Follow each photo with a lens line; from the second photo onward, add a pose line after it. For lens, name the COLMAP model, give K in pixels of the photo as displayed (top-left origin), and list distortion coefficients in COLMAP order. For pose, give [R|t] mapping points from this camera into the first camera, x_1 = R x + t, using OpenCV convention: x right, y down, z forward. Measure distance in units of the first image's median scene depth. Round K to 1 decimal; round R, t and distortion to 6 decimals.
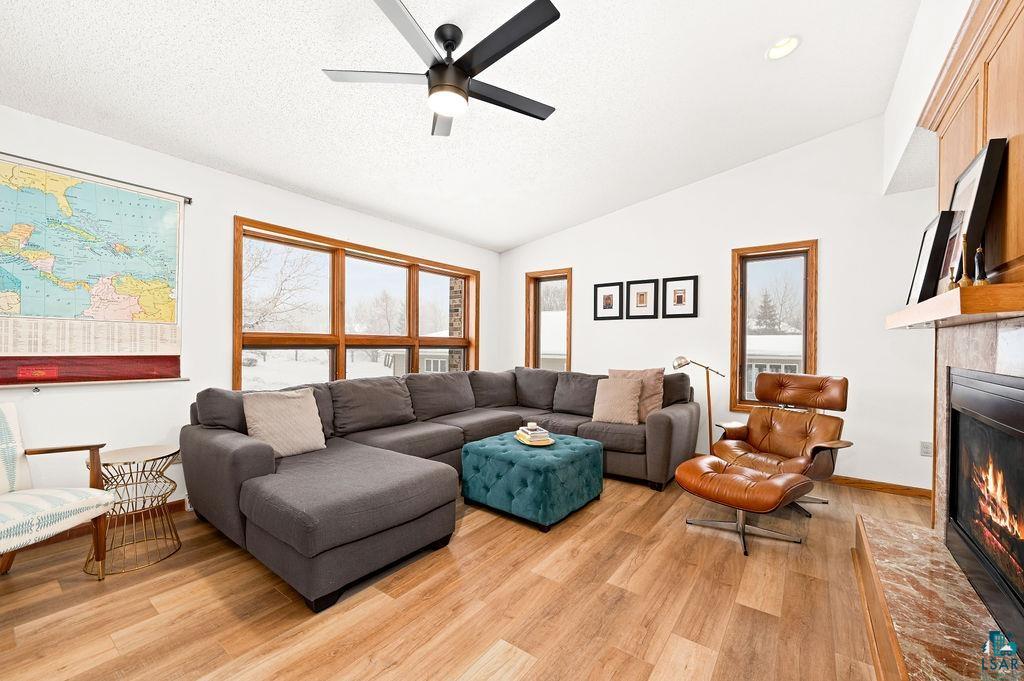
lens RADIAL K [[411.7, 0, 510.2], [0, 411.7, 344.9], [0, 0, 1]] dist [-0.003378, -0.000531]
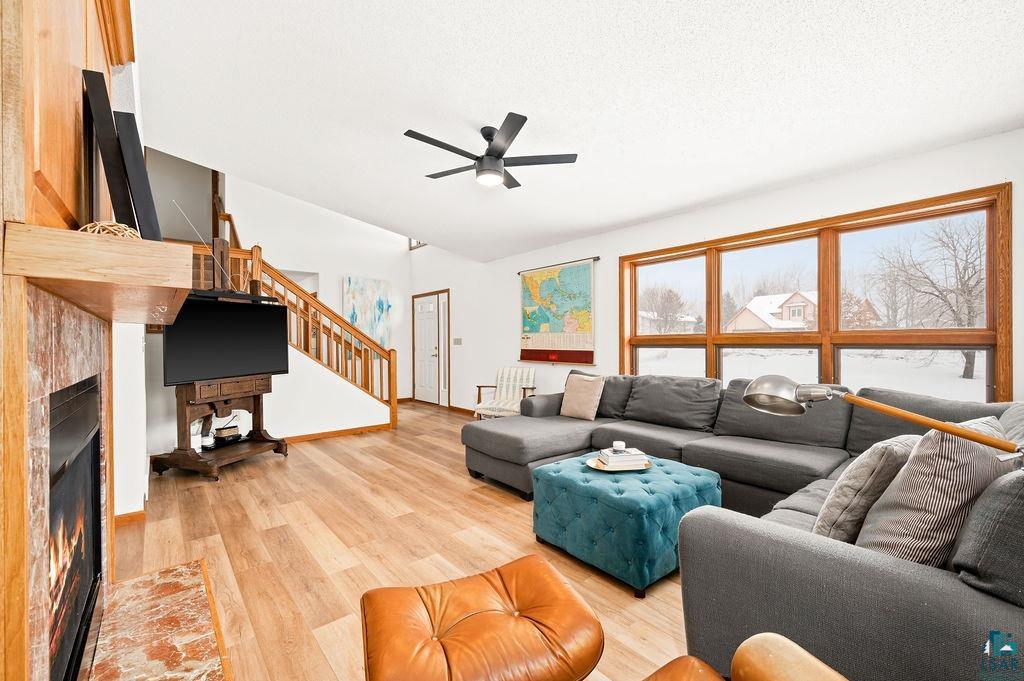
lens RADIAL K [[411.7, 0, 510.3], [0, 411.7, 342.1], [0, 0, 1]] dist [-0.003378, -0.000531]
pose [[-0.231833, -0.009806, -0.972706, 0.706091], [0.002828, 0.999938, -0.010755, 0.004736], [0.972751, -0.005244, -0.231791, 0.796542]]
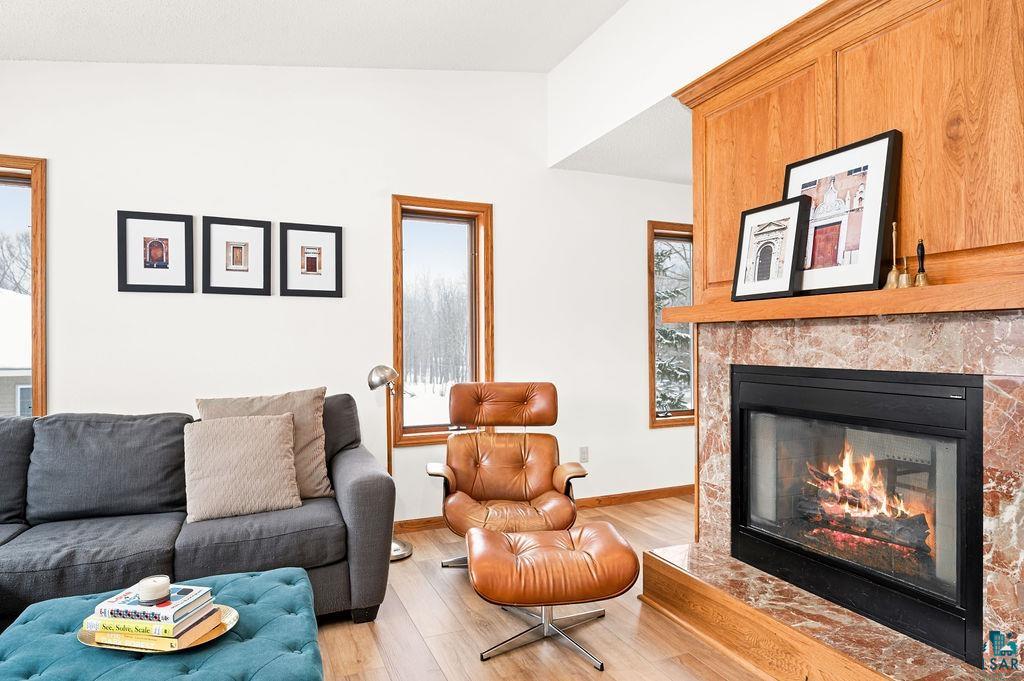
lens RADIAL K [[589.8, 0, 514.4], [0, 589.8, 341.8], [0, 0, 1]] dist [-0.008474, 0.001305]
pose [[0.489345, -0.007097, 0.872062, -0.179837], [0.010143, 0.999946, 0.002446, -0.003322], [-0.872032, 0.007648, 0.489390, 0.409366]]
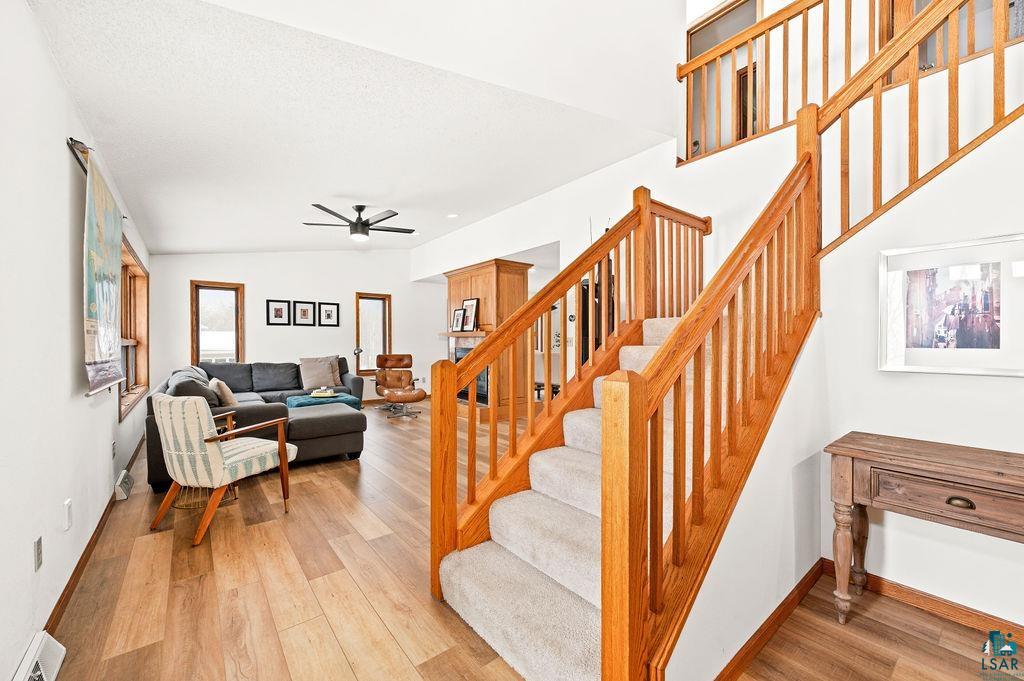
lens RADIAL K [[411.7, 0, 518.4], [0, 411.7, 344.2], [0, 0, 1]] dist [-0.003378, -0.000531]
pose [[0.250408, -0.016285, 0.968004, -1.201925], [0.006056, 0.999865, 0.015254, -0.014610], [-0.968122, 0.002043, 0.250473, -0.228208]]
